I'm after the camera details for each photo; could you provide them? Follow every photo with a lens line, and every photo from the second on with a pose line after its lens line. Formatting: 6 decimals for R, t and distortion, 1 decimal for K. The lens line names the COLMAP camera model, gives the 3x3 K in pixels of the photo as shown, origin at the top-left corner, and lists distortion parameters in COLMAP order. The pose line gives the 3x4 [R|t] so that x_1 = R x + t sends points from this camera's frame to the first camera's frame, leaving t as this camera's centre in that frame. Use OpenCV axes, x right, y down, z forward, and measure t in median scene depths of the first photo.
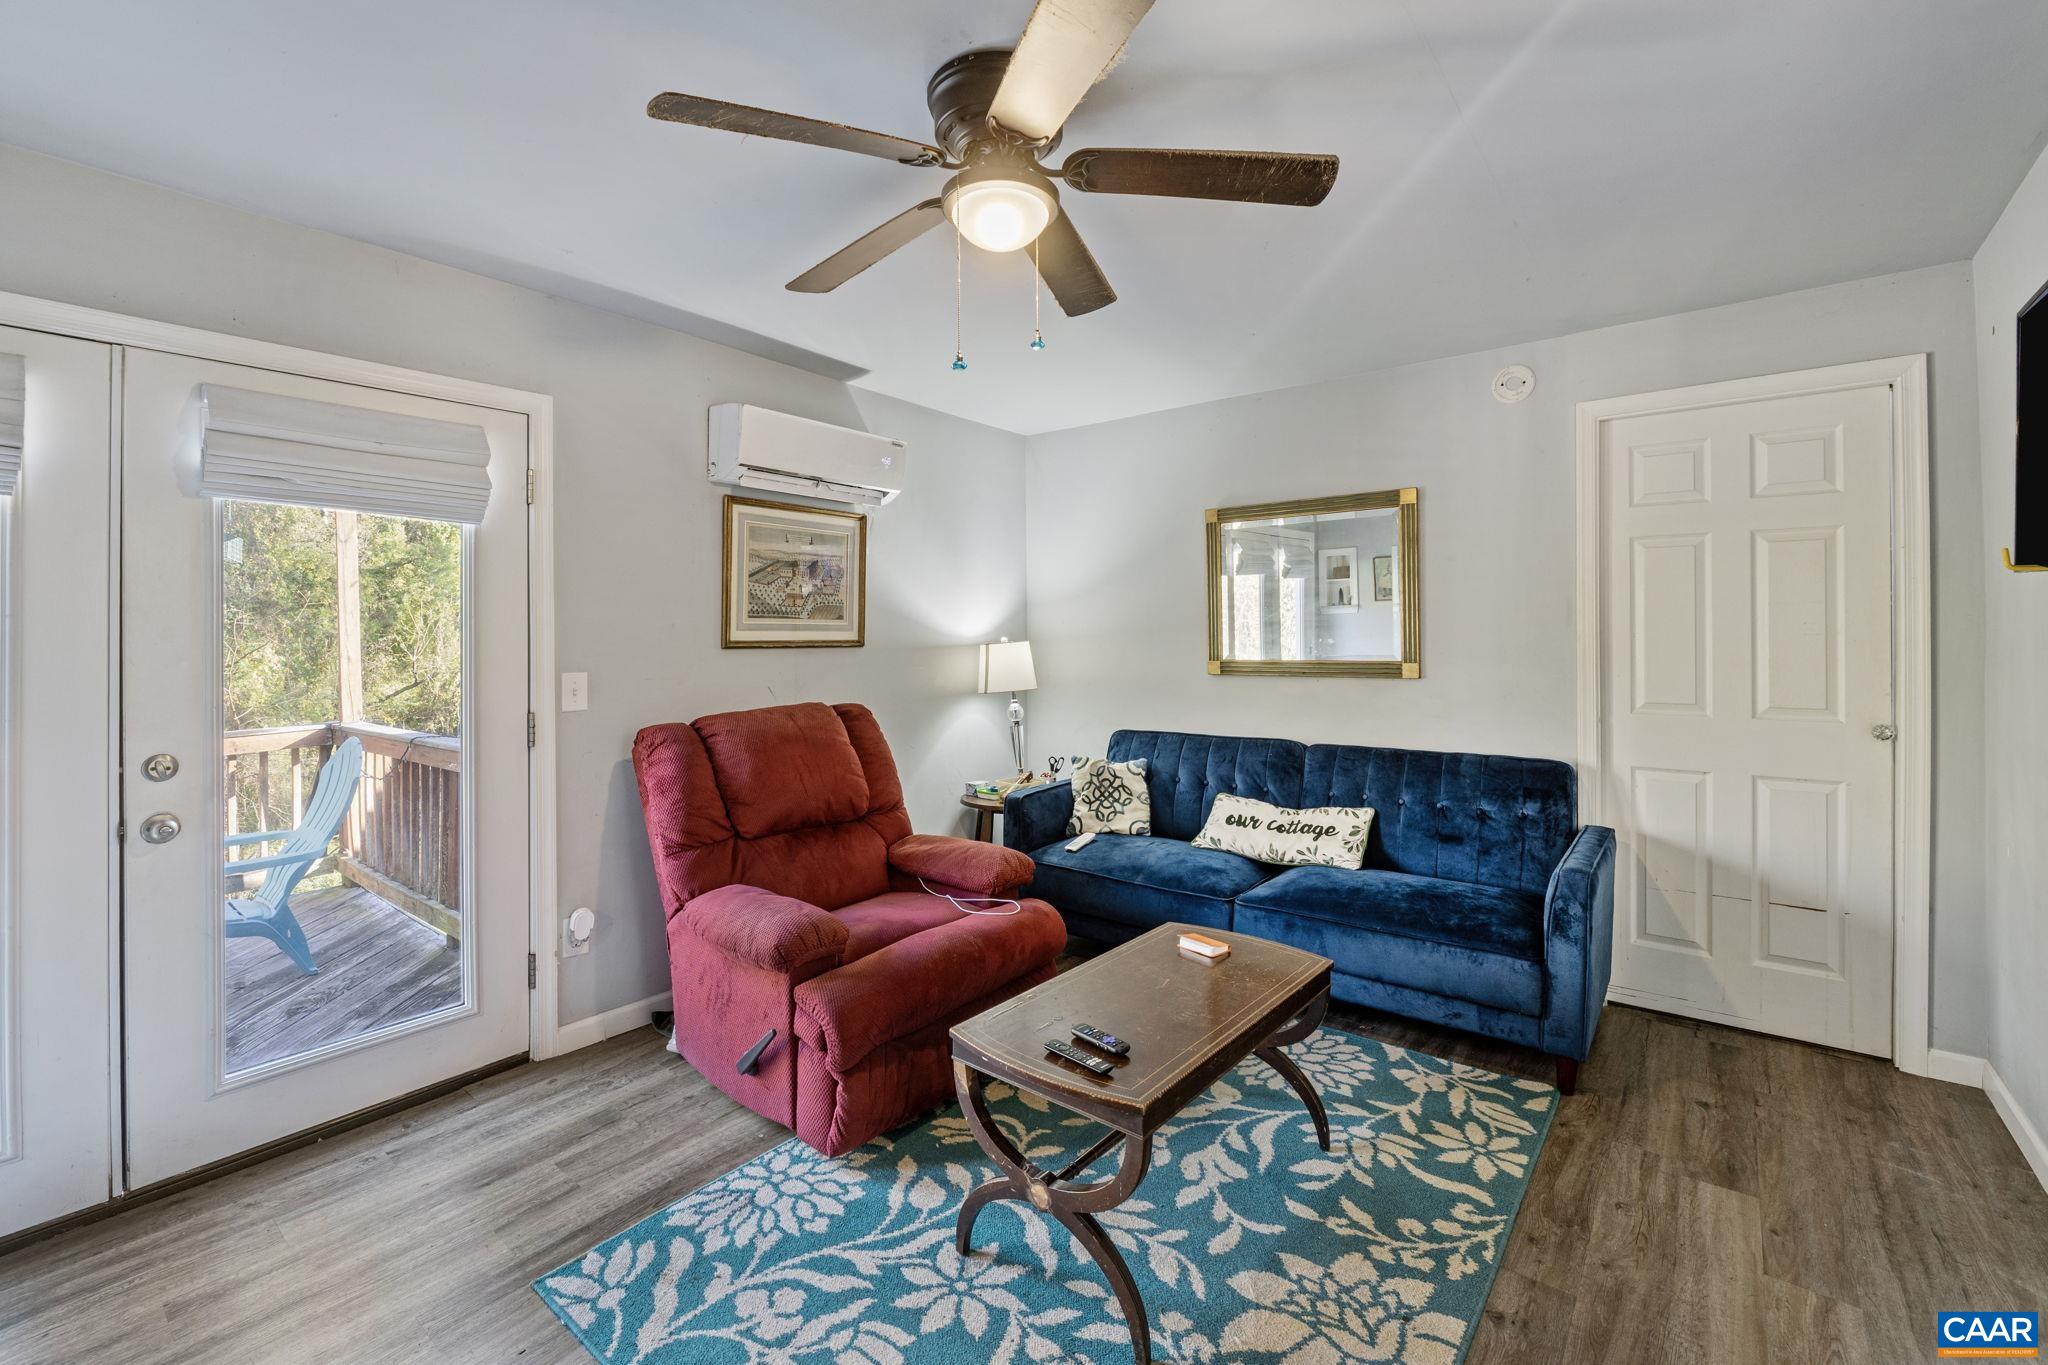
lens RADIAL K [[867.8, 0, 1013.8], [0, 867.8, 674.7], [0, 0, 1]] dist [-0.008940, -0.000157]
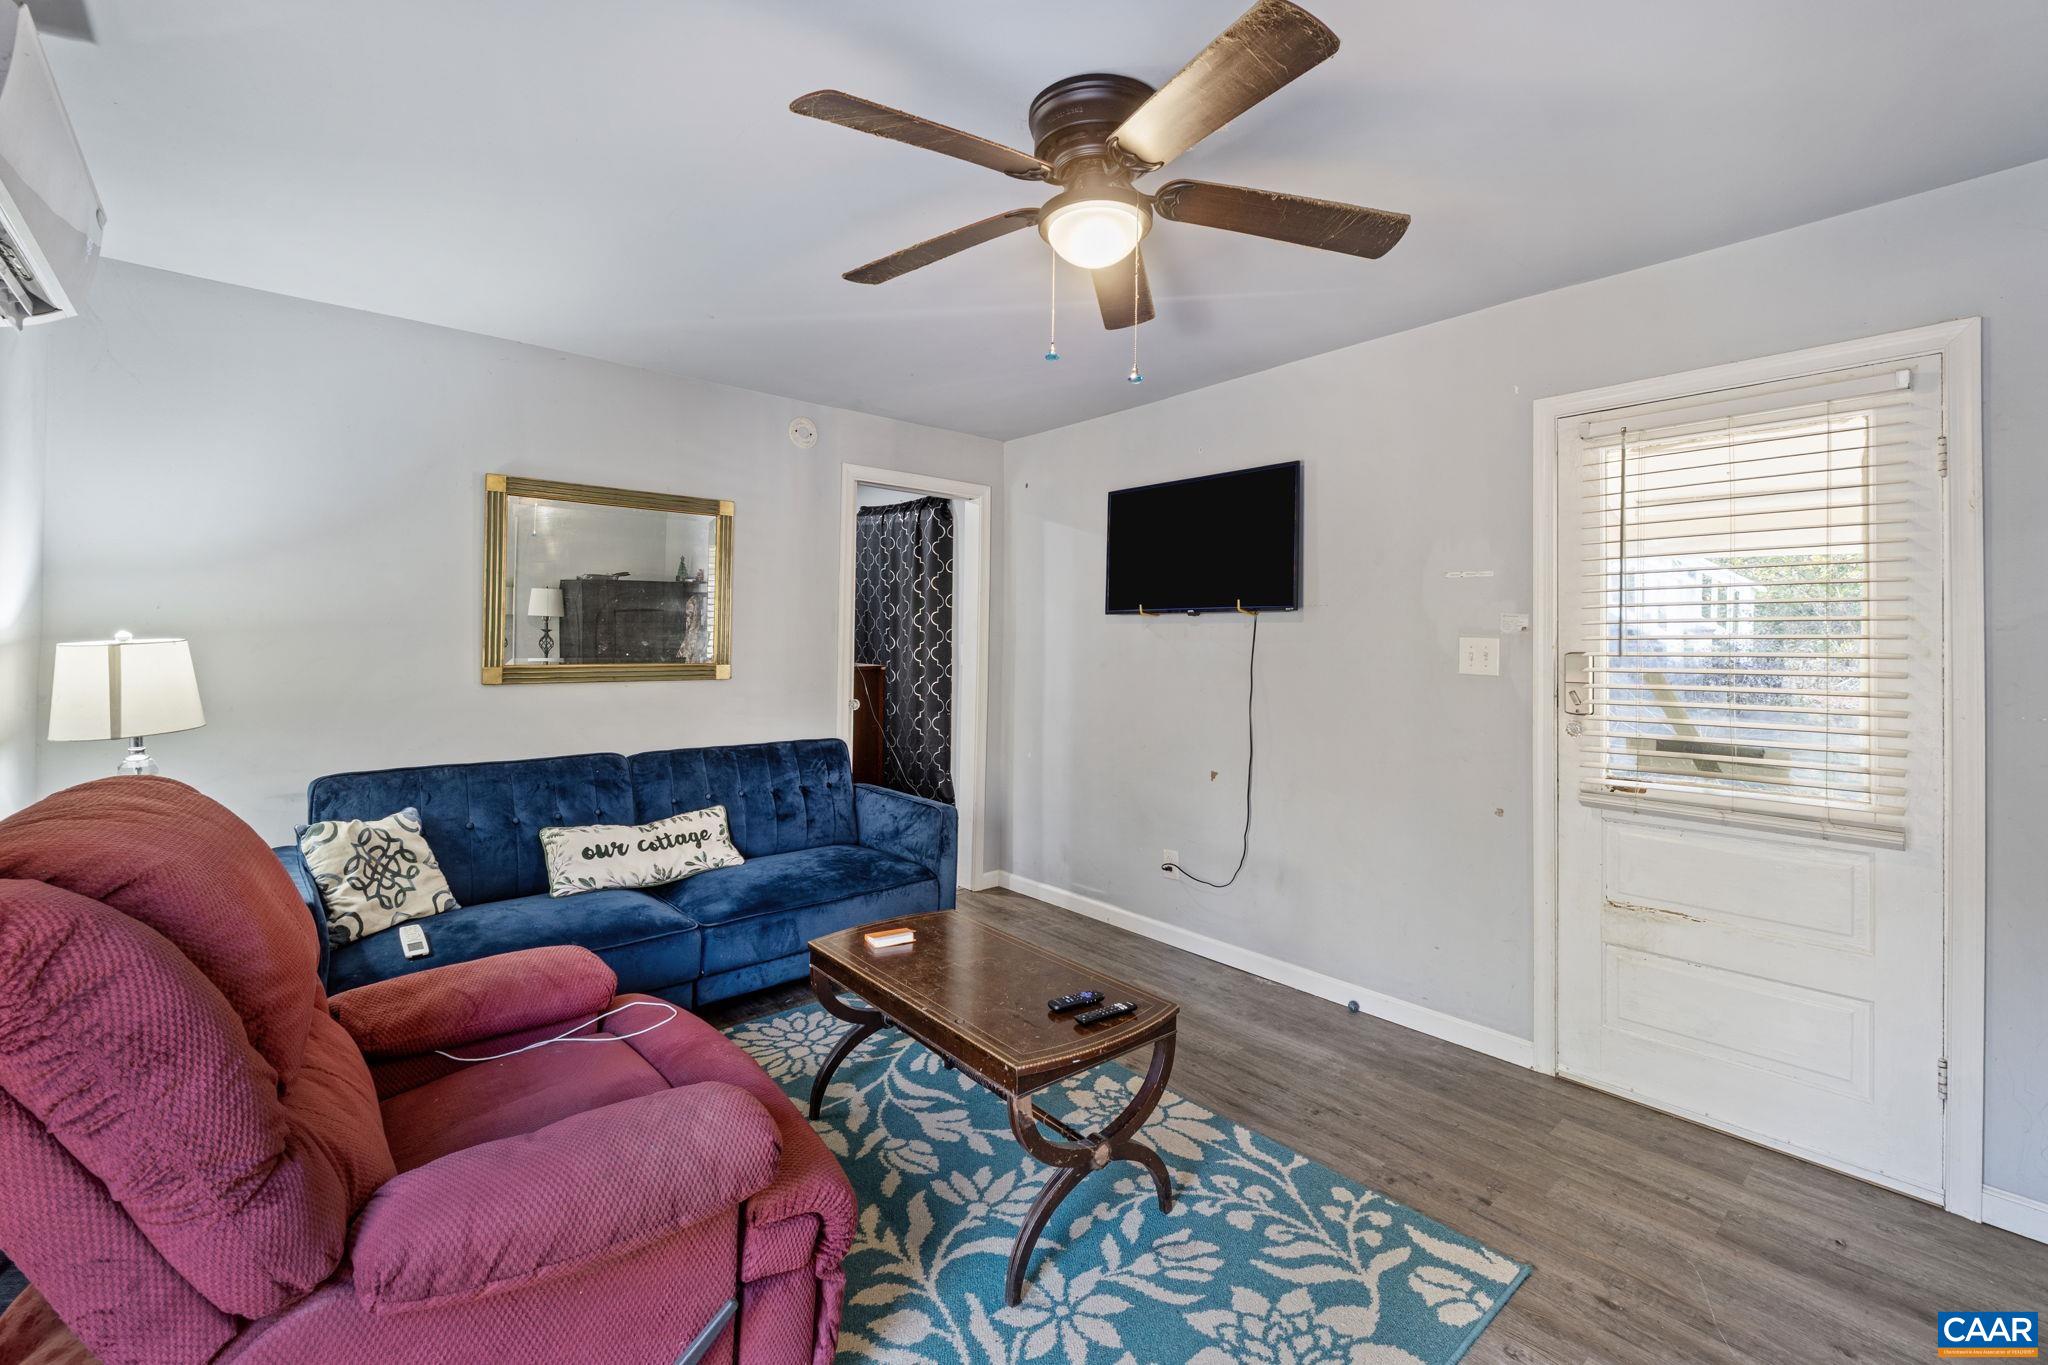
lens RADIAL K [[867.8, 0, 1015.9], [0, 867.8, 680.3], [0, 0, 1]] dist [-0.008940, -0.000157]
pose [[0.178573, -0.037386, 0.983216, -0.539494], [0.026693, 0.999094, 0.033142, -0.020345], [-0.983564, 0.020327, 0.179409, 0.463353]]
